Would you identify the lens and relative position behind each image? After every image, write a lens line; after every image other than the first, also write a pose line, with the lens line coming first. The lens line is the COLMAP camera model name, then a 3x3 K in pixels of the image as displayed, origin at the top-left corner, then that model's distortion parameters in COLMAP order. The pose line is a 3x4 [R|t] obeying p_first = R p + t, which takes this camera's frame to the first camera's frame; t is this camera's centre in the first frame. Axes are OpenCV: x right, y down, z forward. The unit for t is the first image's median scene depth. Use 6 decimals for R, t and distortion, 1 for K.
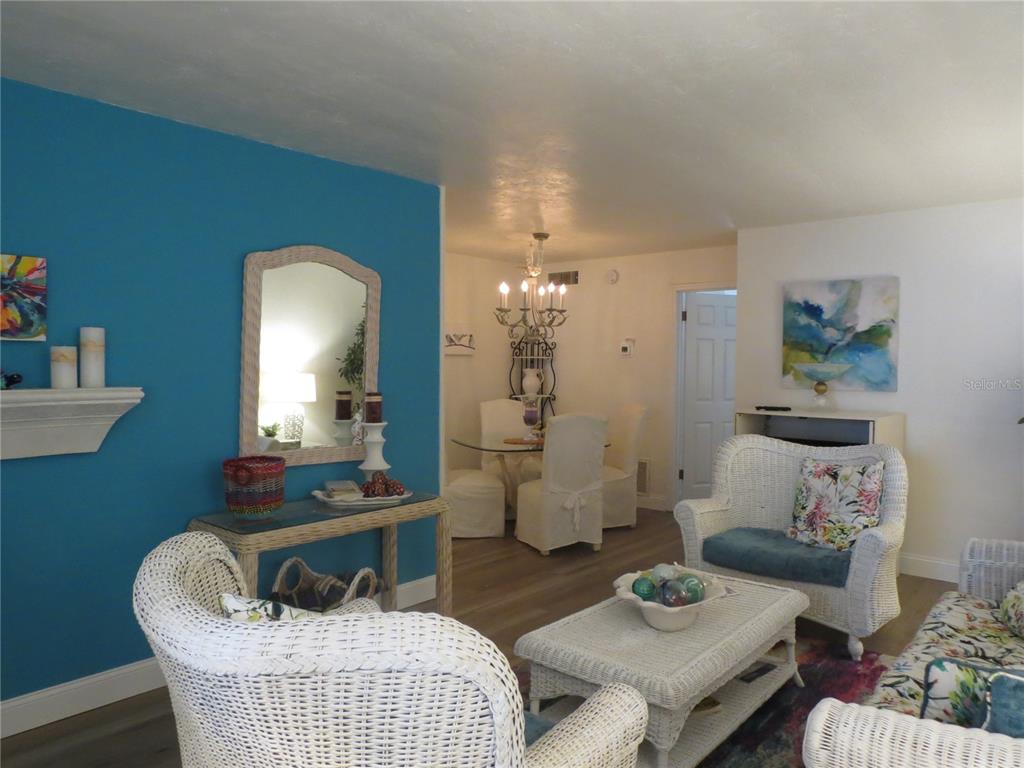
lens RADIAL K [[748.2, 0, 514.0], [0, 748.2, 383.8], [0, 0, 1]] dist [-0.008856, -0.001048]
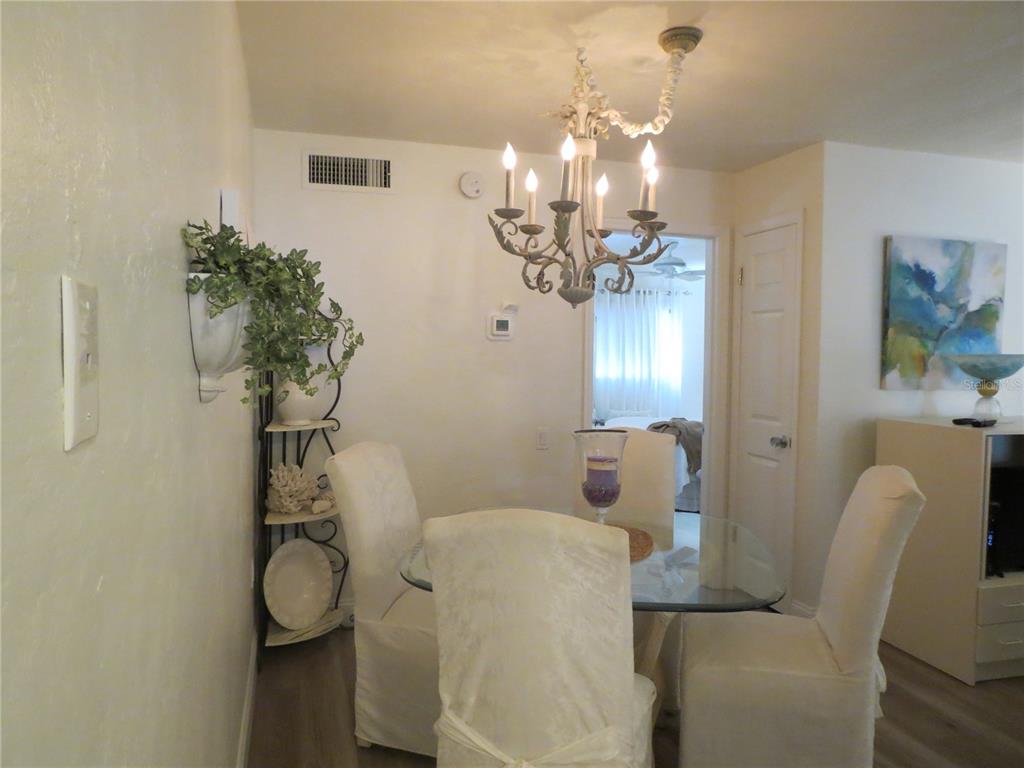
lens RADIAL K [[748.2, 0, 514.0], [0, 748.2, 383.8], [0, 0, 1]] dist [-0.008856, -0.001048]
pose [[0.534462, -0.041198, 0.844188, -0.411280], [0.018838, 0.999144, 0.036833, -0.032364], [-0.844983, -0.003783, 0.534780, 0.962585]]
